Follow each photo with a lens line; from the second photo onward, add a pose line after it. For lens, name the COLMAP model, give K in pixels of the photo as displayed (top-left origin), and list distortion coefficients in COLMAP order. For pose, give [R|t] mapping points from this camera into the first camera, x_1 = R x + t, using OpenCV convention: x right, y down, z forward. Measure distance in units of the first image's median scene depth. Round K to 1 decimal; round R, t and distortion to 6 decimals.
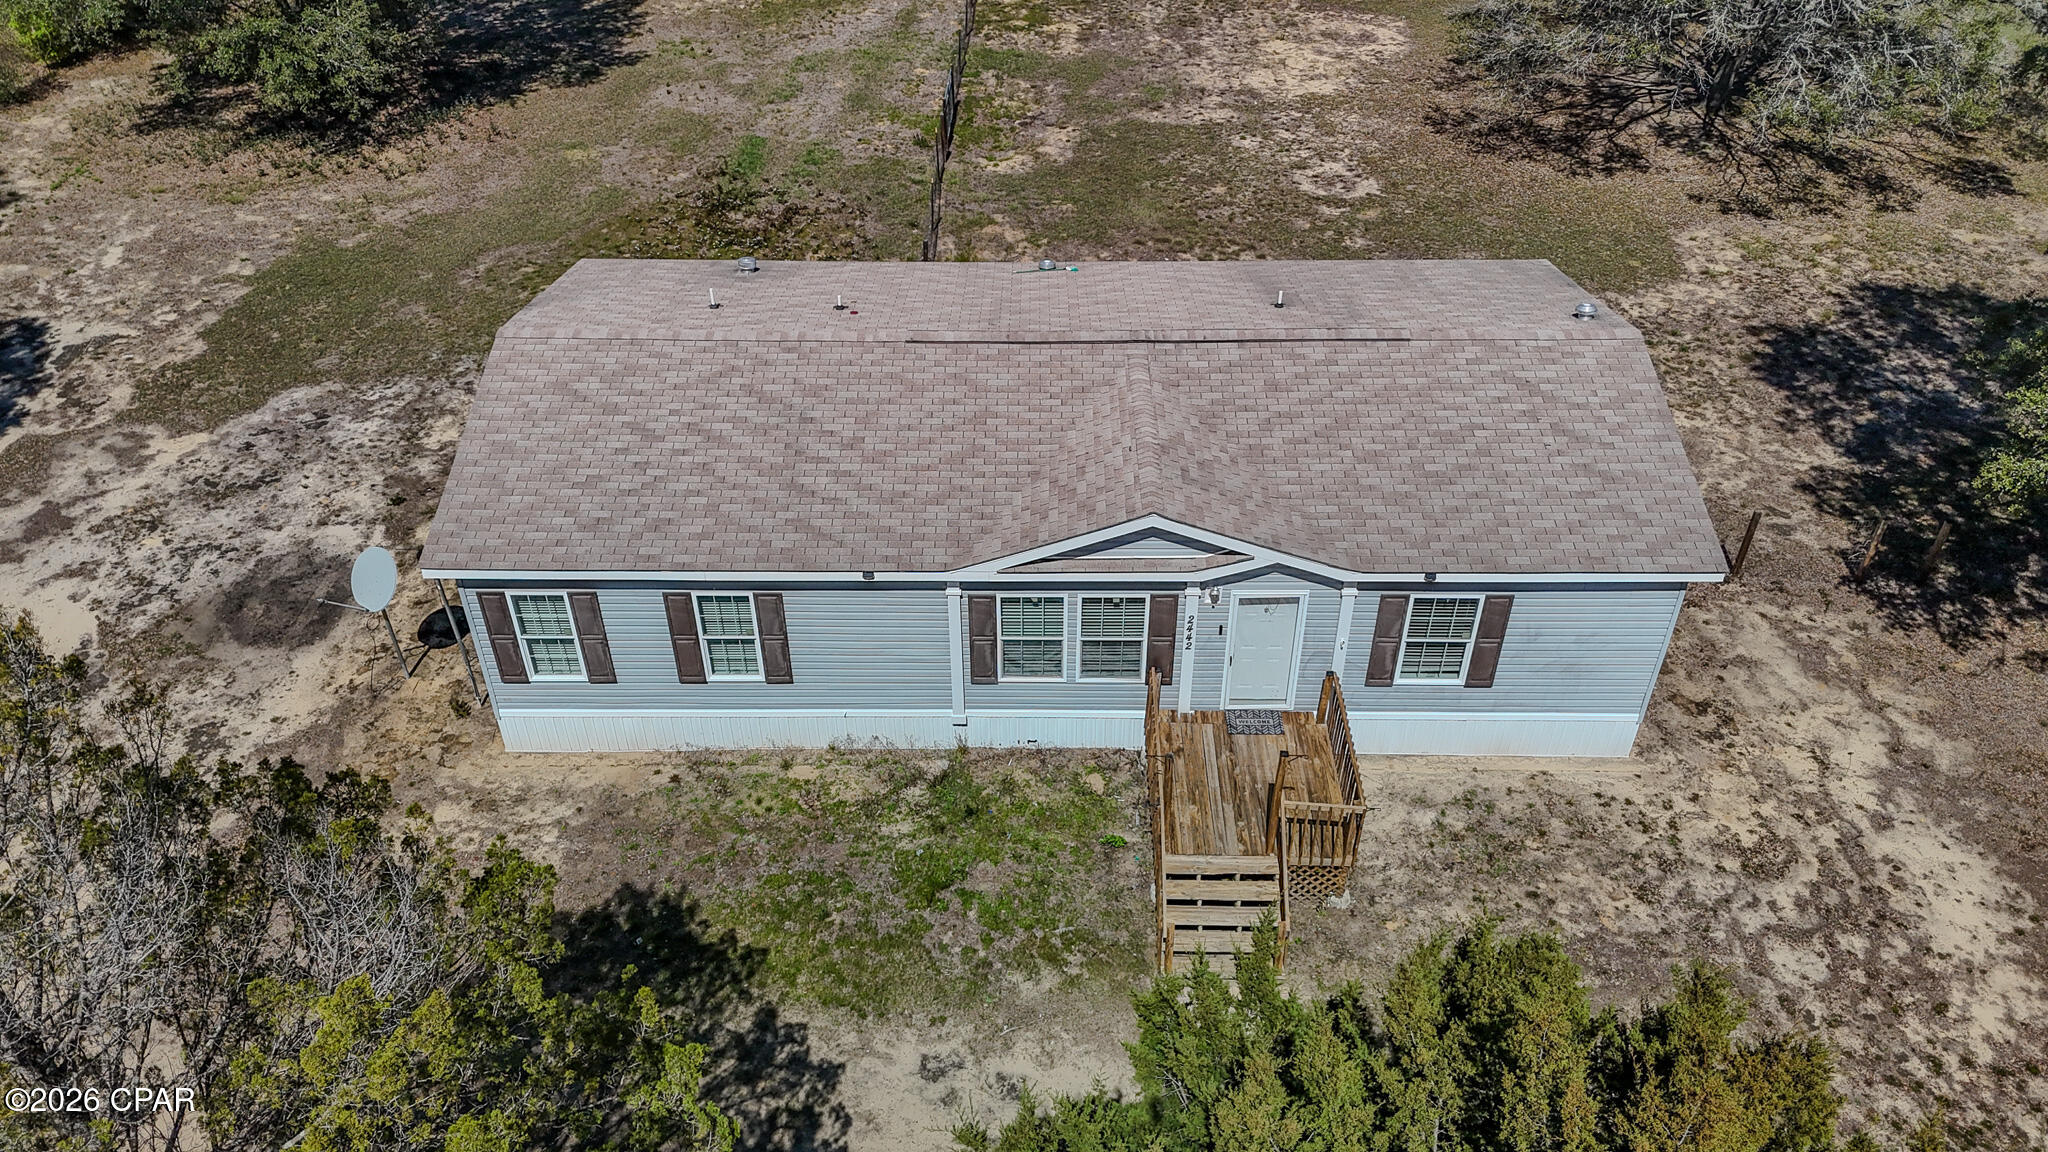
lens RADIAL K [[1486.4, 0, 1024.0], [0, 1486.4, 576.0], [0, 0, 1]] dist [0.129878, -0.155082]
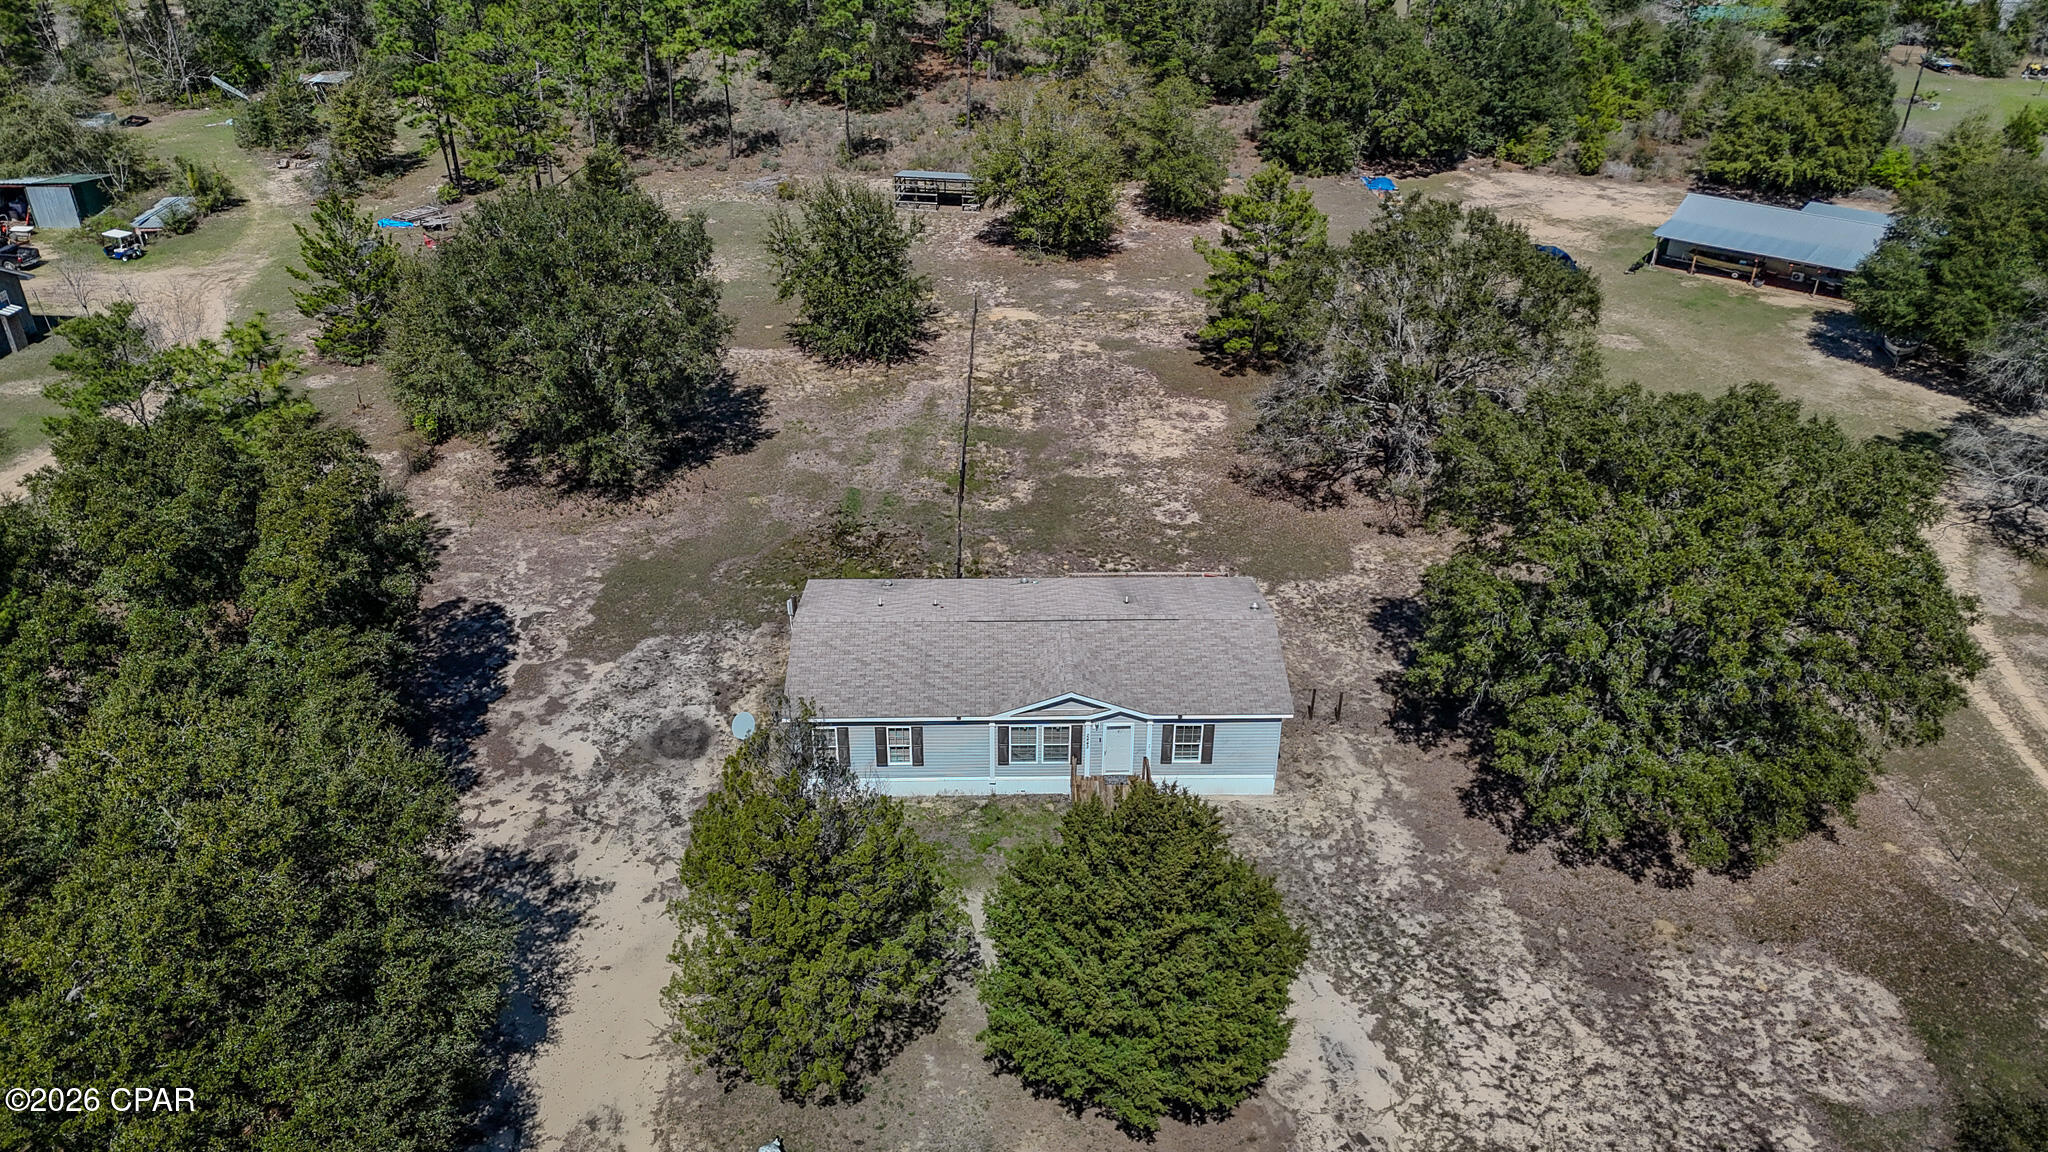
lens RADIAL K [[1486.4, 0, 1024.0], [0, 1486.4, 576.0], [0, 0, 1]] dist [0.129878, -0.155082]
pose [[0.999375, -0.007868, 0.034466, -0.070745], [0.012317, 0.991329, -0.130827, 0.081429], [-0.033138, 0.131170, 0.990806, -1.359967]]
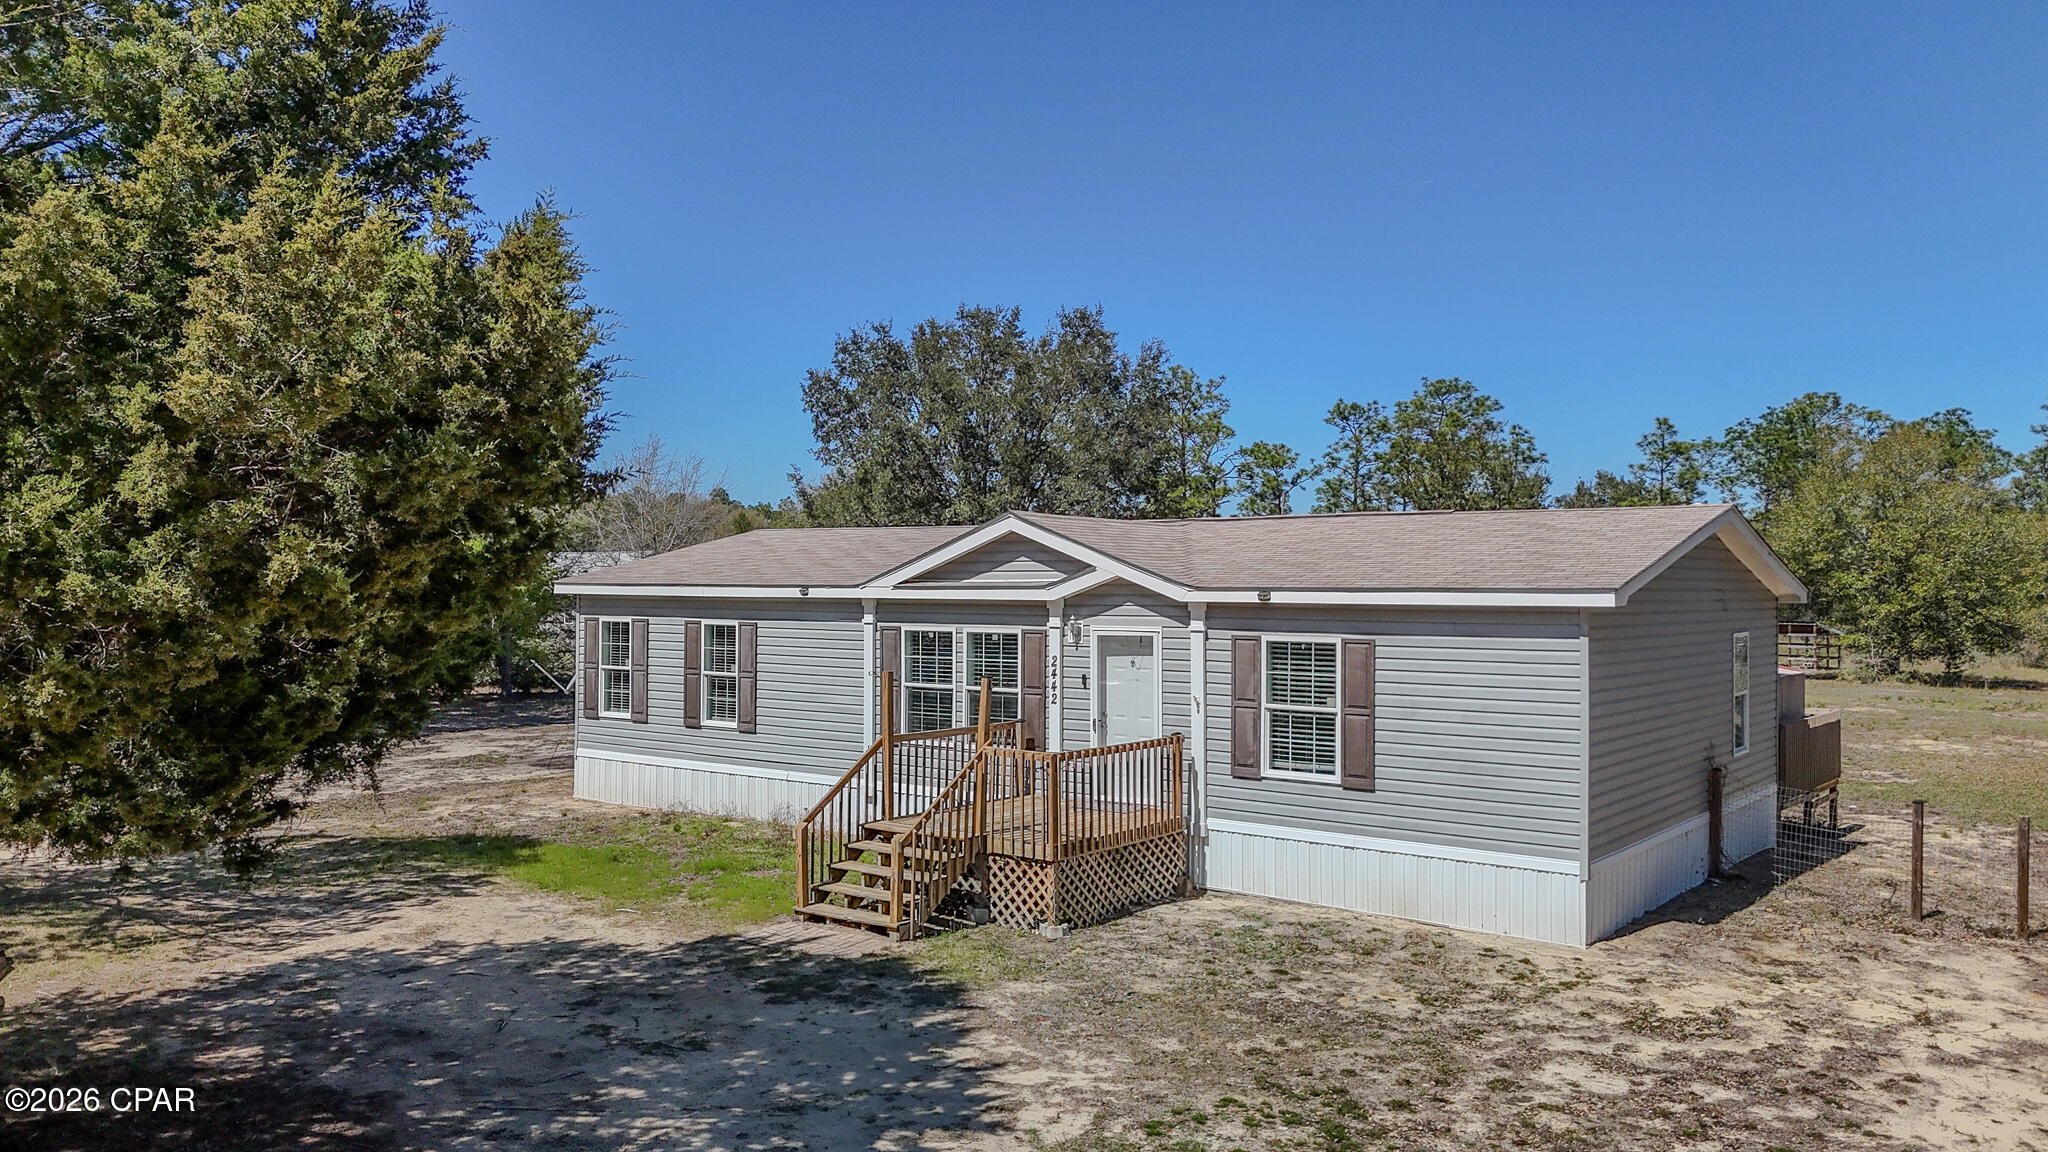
lens RADIAL K [[1486.4, 0, 1024.0], [0, 1486.4, 576.0], [0, 0, 1]] dist [0.129878, -0.155082]
pose [[0.800086, 0.005334, -0.599861, 0.604535], [-0.374559, 0.785527, -0.492597, 0.417799], [0.468580, 0.618804, 0.630488, 0.348013]]
